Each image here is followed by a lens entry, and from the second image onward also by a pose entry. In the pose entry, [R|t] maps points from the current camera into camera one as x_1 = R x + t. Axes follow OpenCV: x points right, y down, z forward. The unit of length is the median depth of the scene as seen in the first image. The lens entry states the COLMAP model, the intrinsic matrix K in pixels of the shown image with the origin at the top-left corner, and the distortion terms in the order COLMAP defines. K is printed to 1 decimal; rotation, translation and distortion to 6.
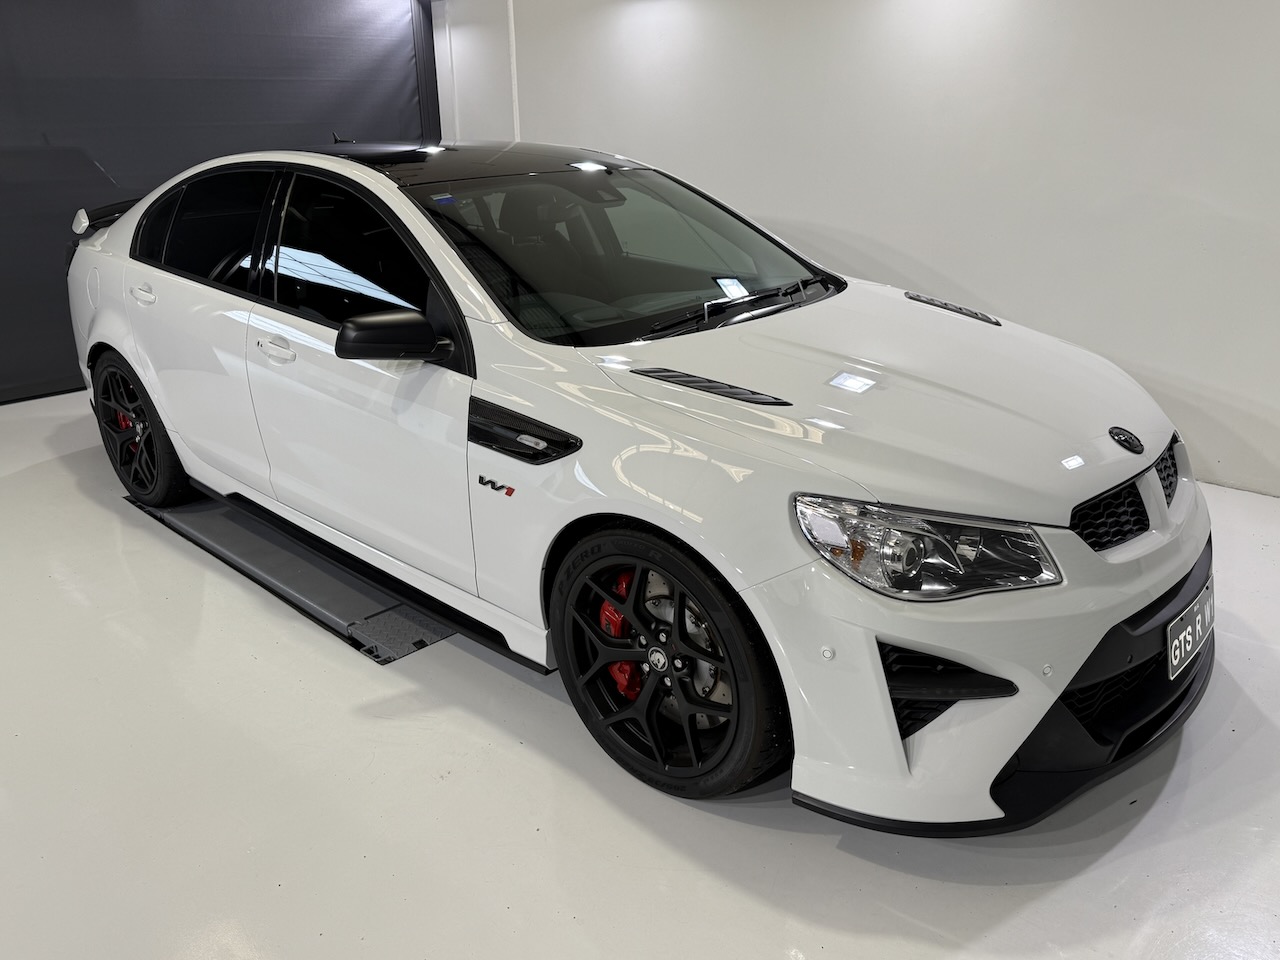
lens RADIAL K [[980.1, 0, 640.0], [0, 980.1, 480.0], [0, 0, 1]] dist [0.123295, -0.196399]
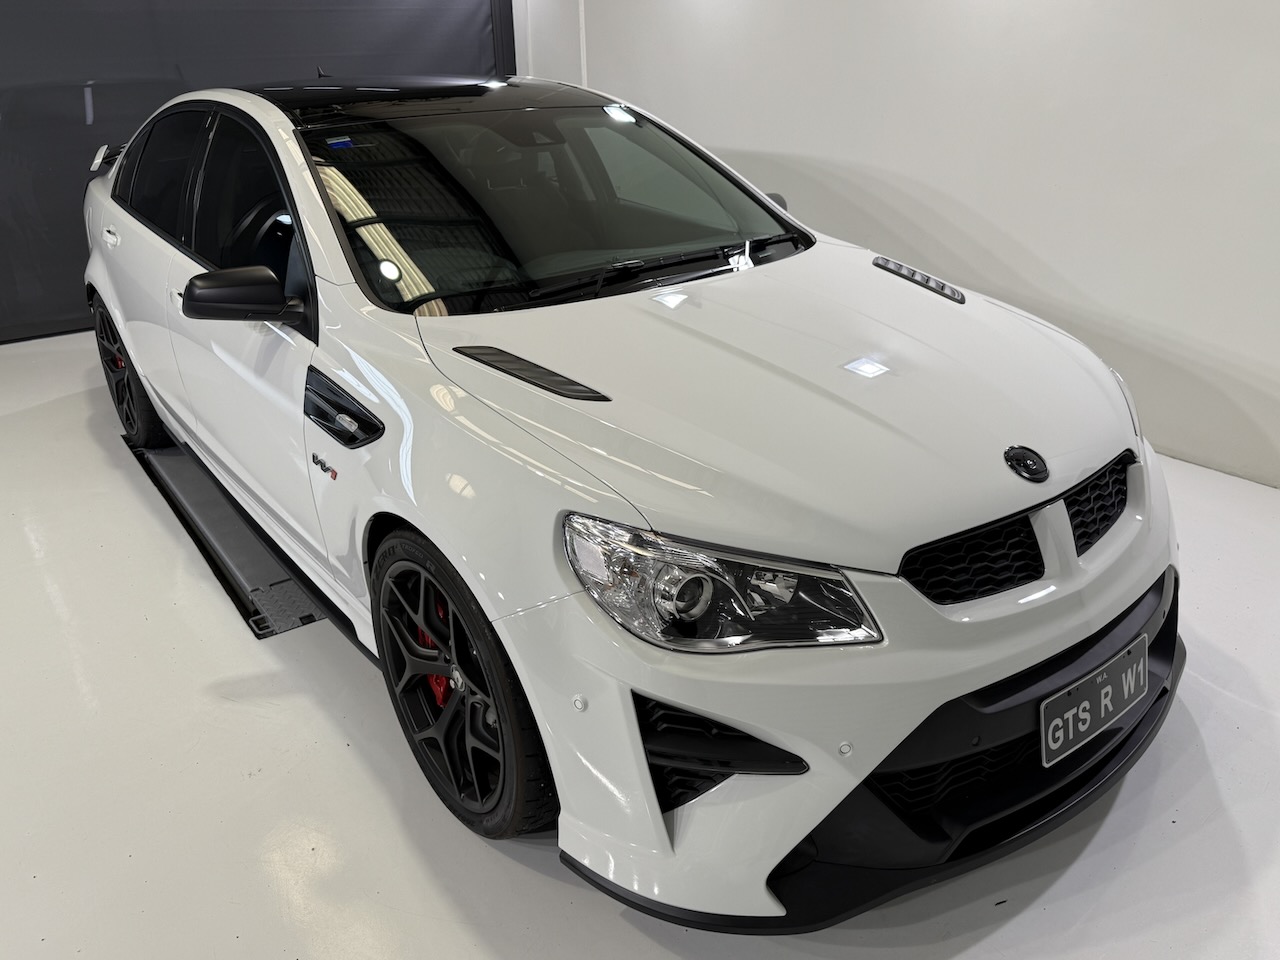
lens RADIAL K [[980.1, 0, 640.0], [0, 980.1, 480.0], [0, 0, 1]] dist [0.123295, -0.196399]
pose [[0.984349, 0.064748, -0.163906, 0.323524], [-0.054187, 0.996205, 0.068110, -0.066601], [0.167694, -0.058162, 0.984122, 0.165967]]
